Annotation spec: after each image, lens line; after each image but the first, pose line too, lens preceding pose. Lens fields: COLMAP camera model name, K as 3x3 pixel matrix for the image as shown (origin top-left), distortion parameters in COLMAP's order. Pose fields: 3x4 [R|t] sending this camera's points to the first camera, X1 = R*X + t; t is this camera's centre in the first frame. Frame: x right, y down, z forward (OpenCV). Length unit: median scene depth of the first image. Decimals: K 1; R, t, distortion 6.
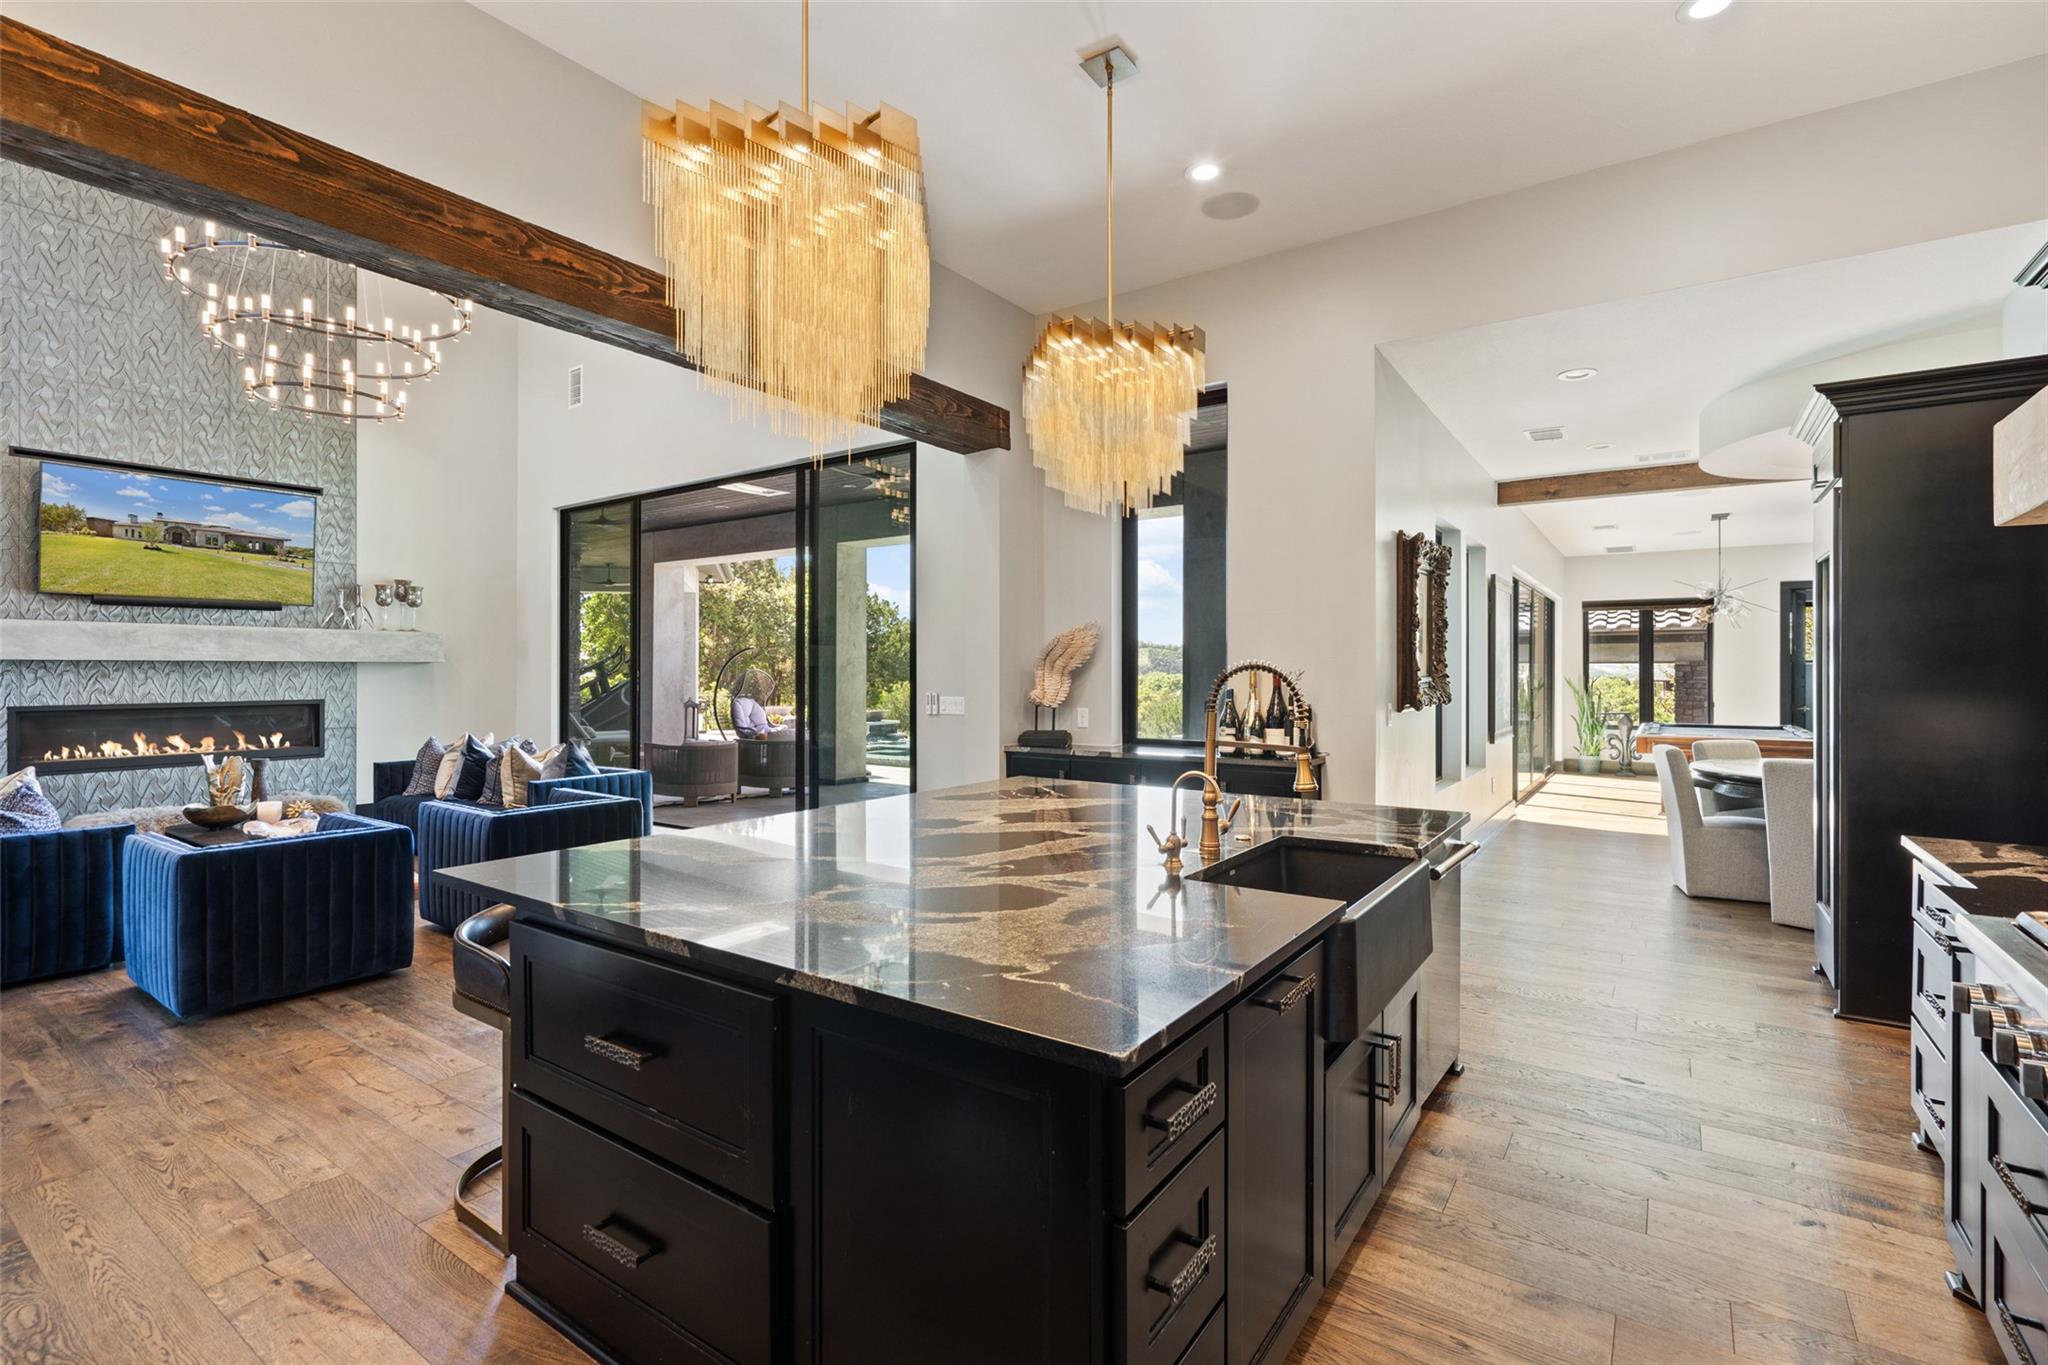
lens RADIAL K [[933.8, 0, 1026.9], [0, 933.8, 662.7], [0, 0, 1]] dist [0.014469, 0.000814]
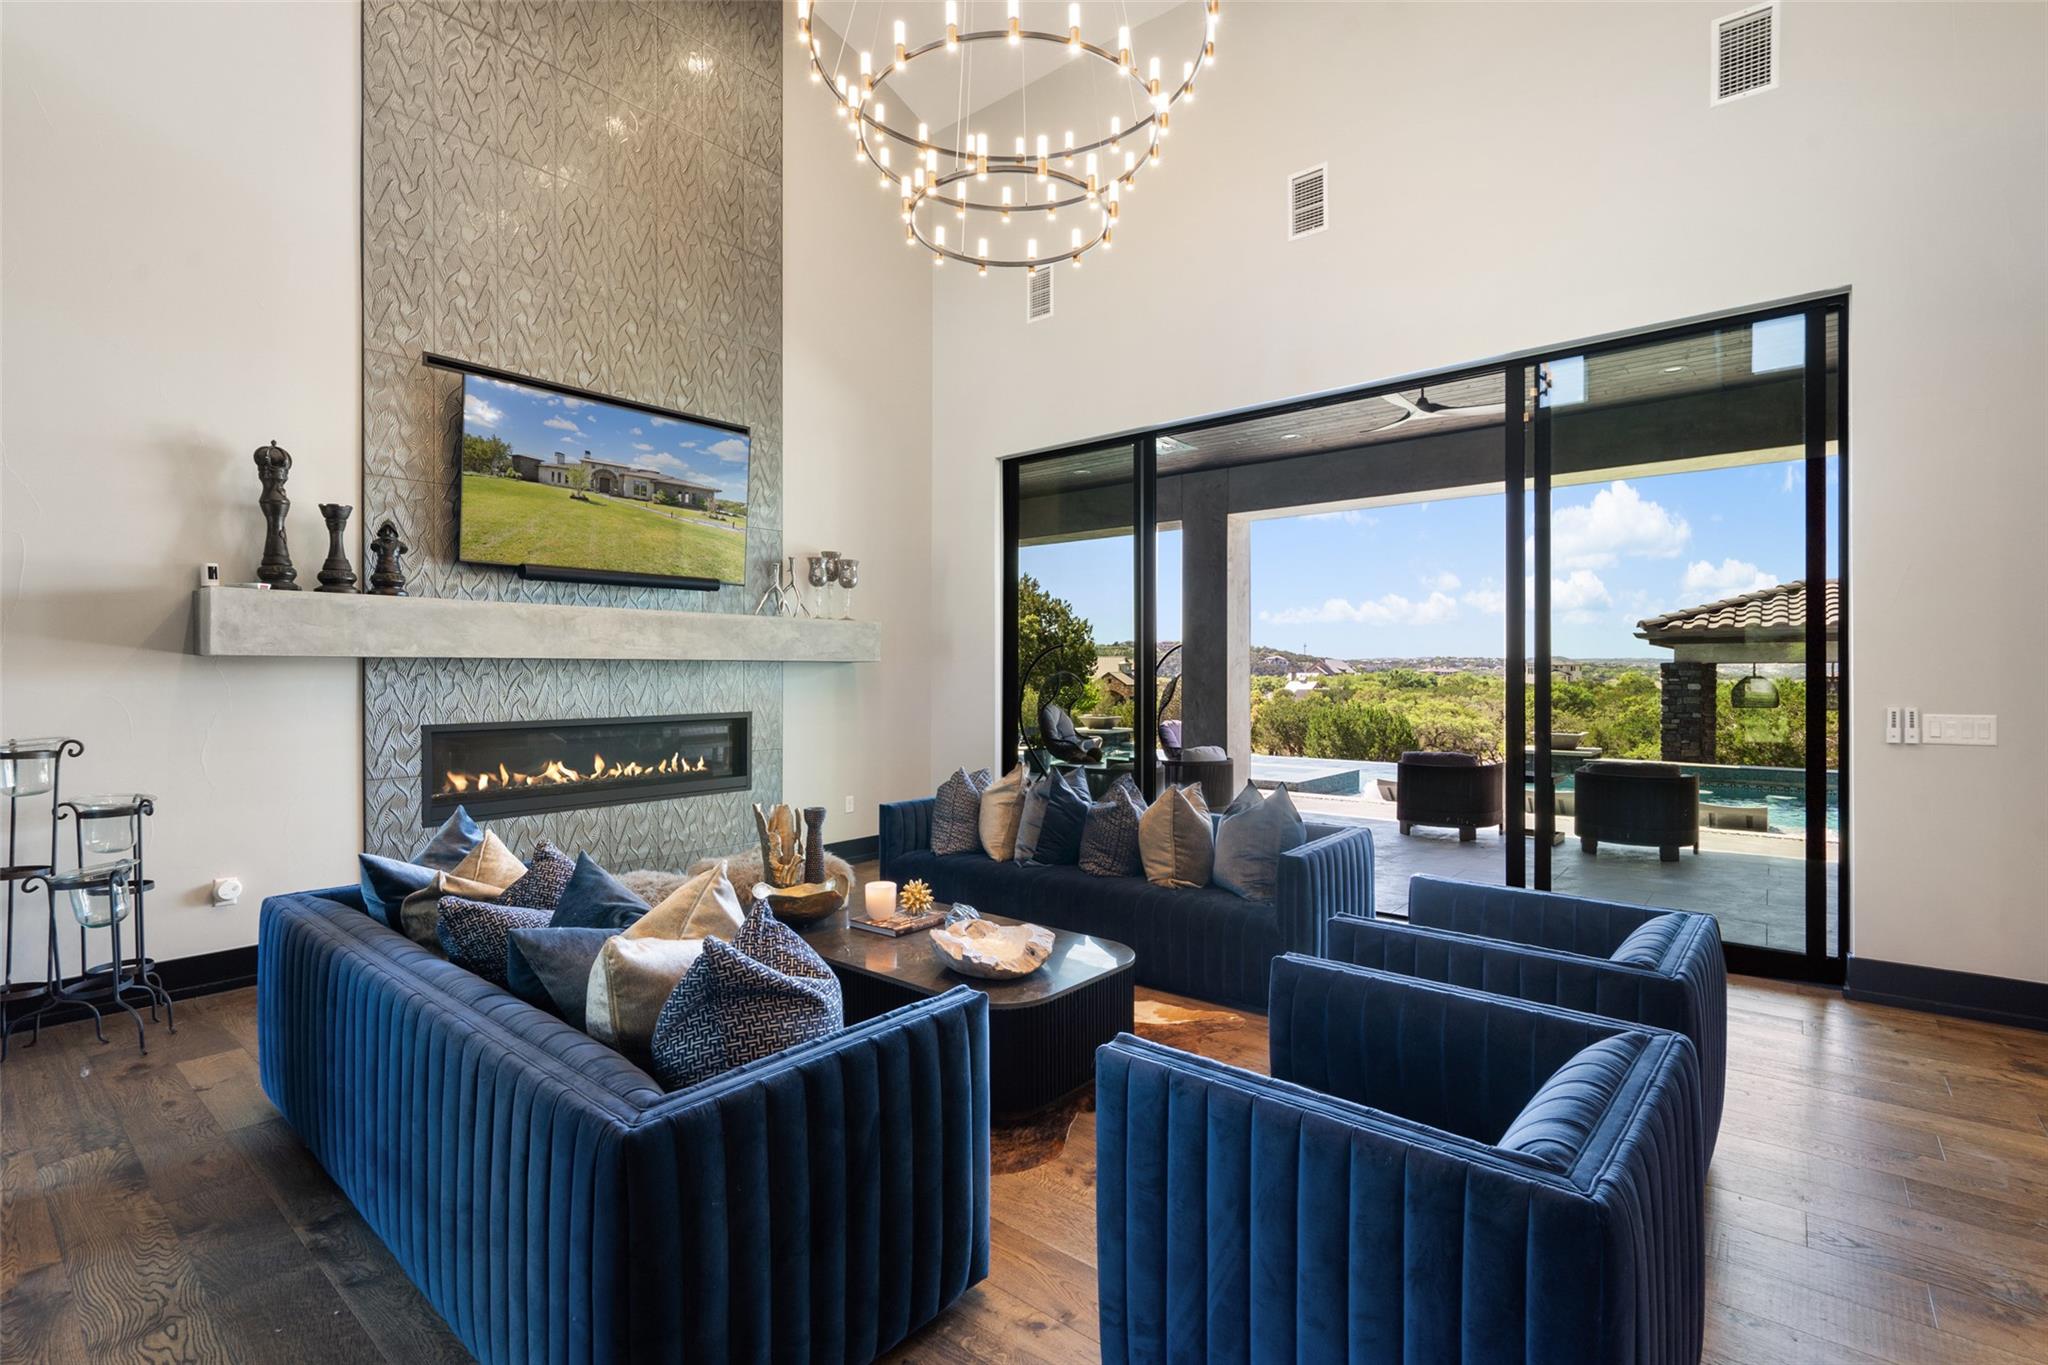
lens RADIAL K [[997.5, 0, 1073.3], [0, 997.5, 661.2], [0, 0, 1]] dist [-0.001382, 0.002425]
pose [[0.997257, -0.002669, -0.073968, -0.498661], [0.002612, 0.999996, -0.000868, 0.001544], [0.073970, 0.000673, 0.997260, 0.281505]]
